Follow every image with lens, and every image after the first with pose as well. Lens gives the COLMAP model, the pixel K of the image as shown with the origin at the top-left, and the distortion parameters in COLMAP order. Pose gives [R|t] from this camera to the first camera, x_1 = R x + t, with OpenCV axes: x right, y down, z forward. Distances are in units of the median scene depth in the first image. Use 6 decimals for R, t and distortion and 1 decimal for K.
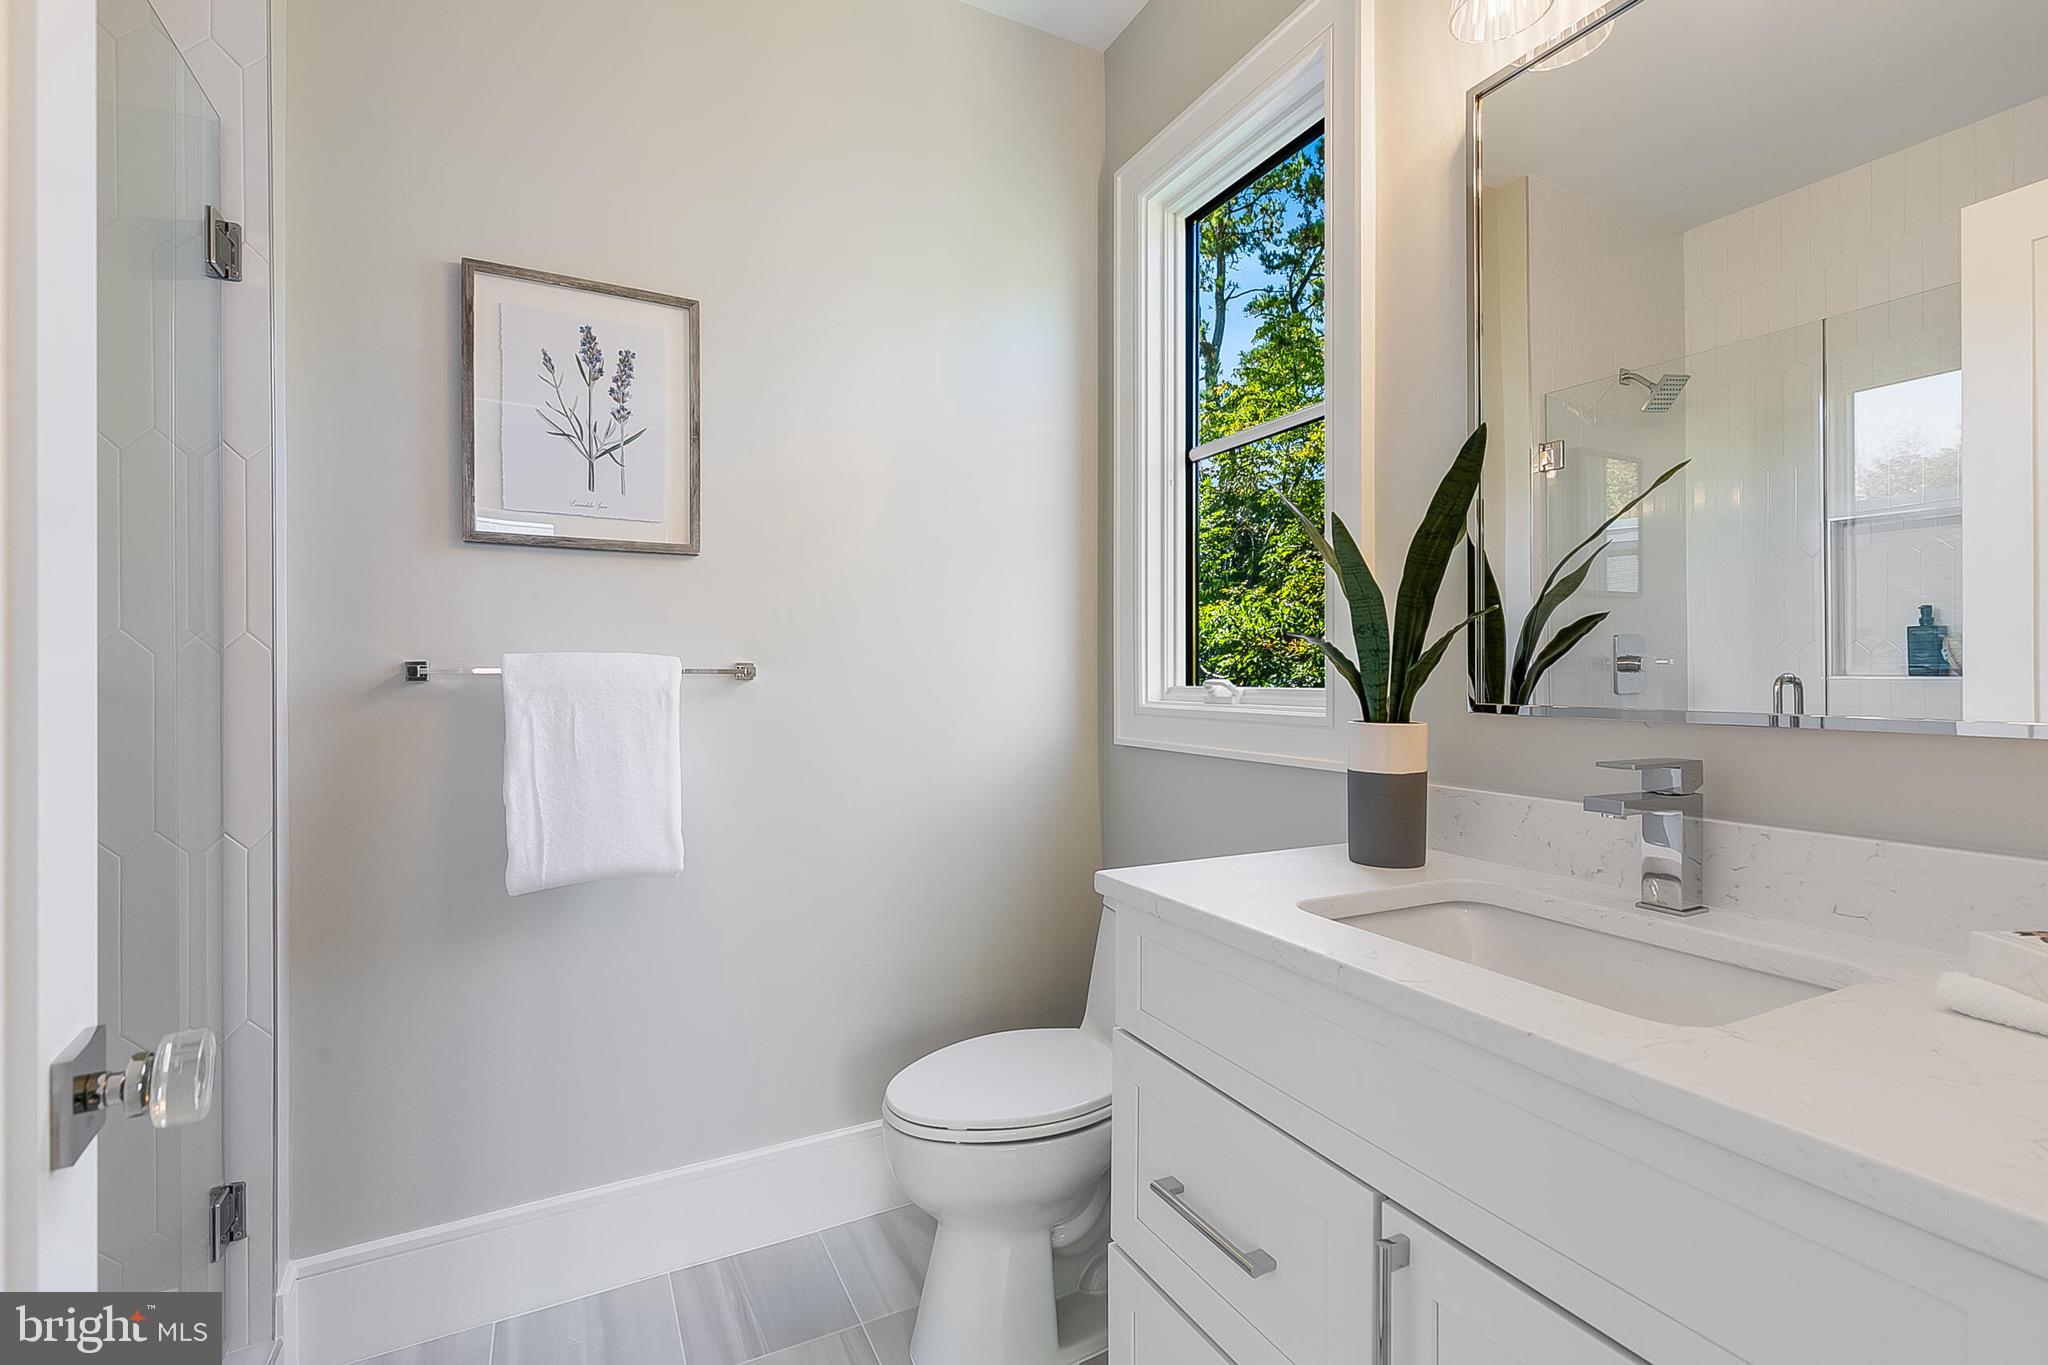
lens RADIAL K [[925.9, 0, 1026.0], [0, 925.9, 678.4], [0, 0, 1]] dist [-0.001858, -0.000323]
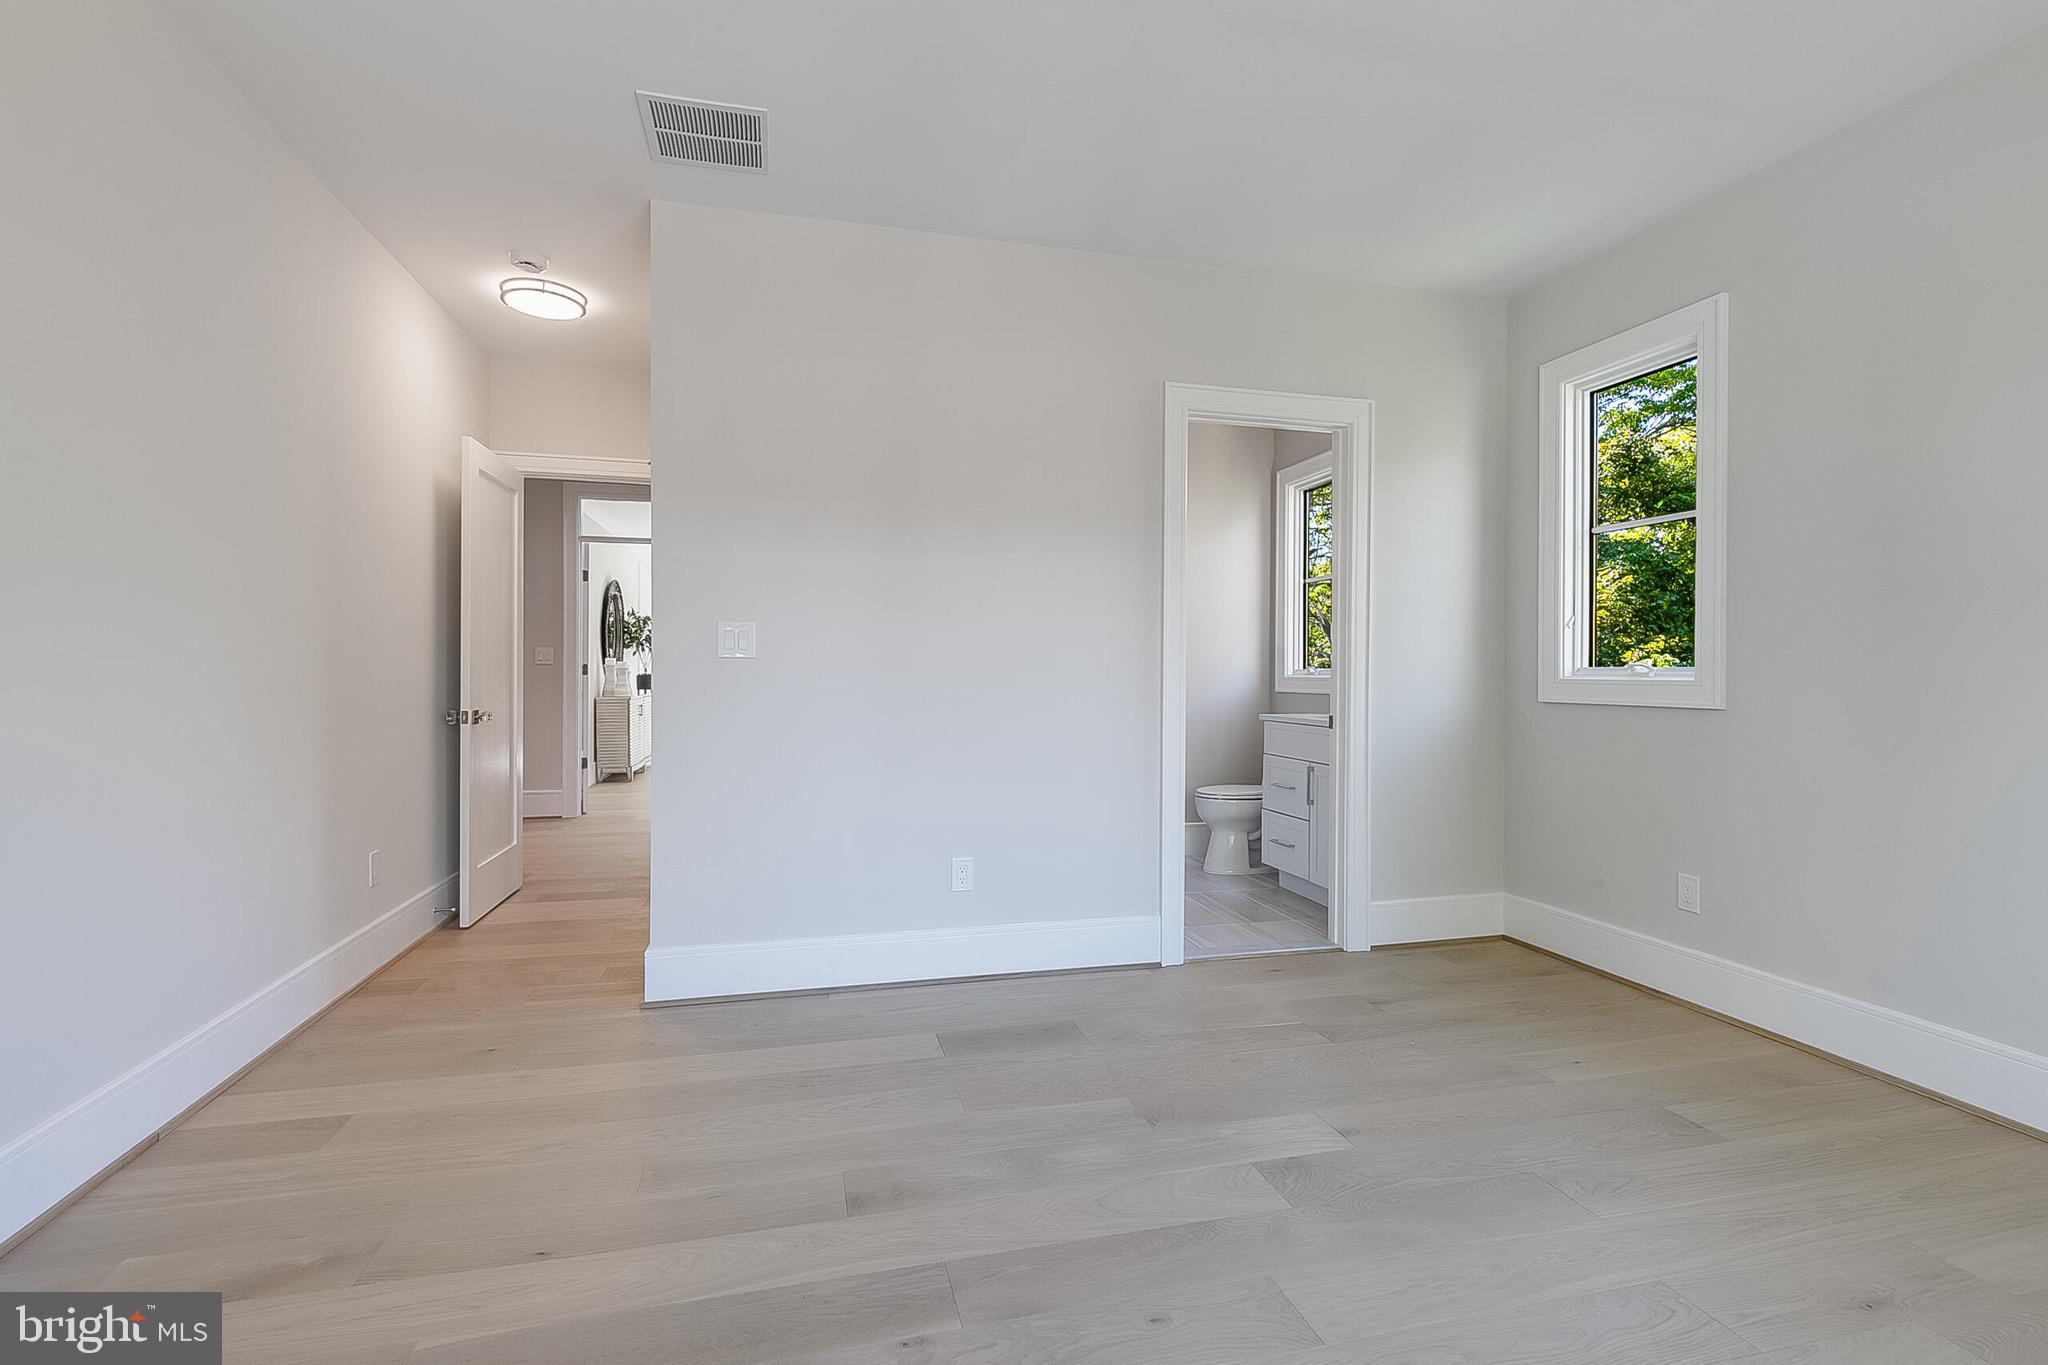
lens RADIAL K [[925.9, 0, 1019.7], [0, 925.9, 676.5], [0, 0, 1]] dist [-0.001858, -0.000323]
pose [[0.974711, 0.007818, -0.223331, -0.023851], [-0.007292, 0.999968, 0.003181, 0.027245], [0.223349, -0.001472, 0.974737, -1.784530]]
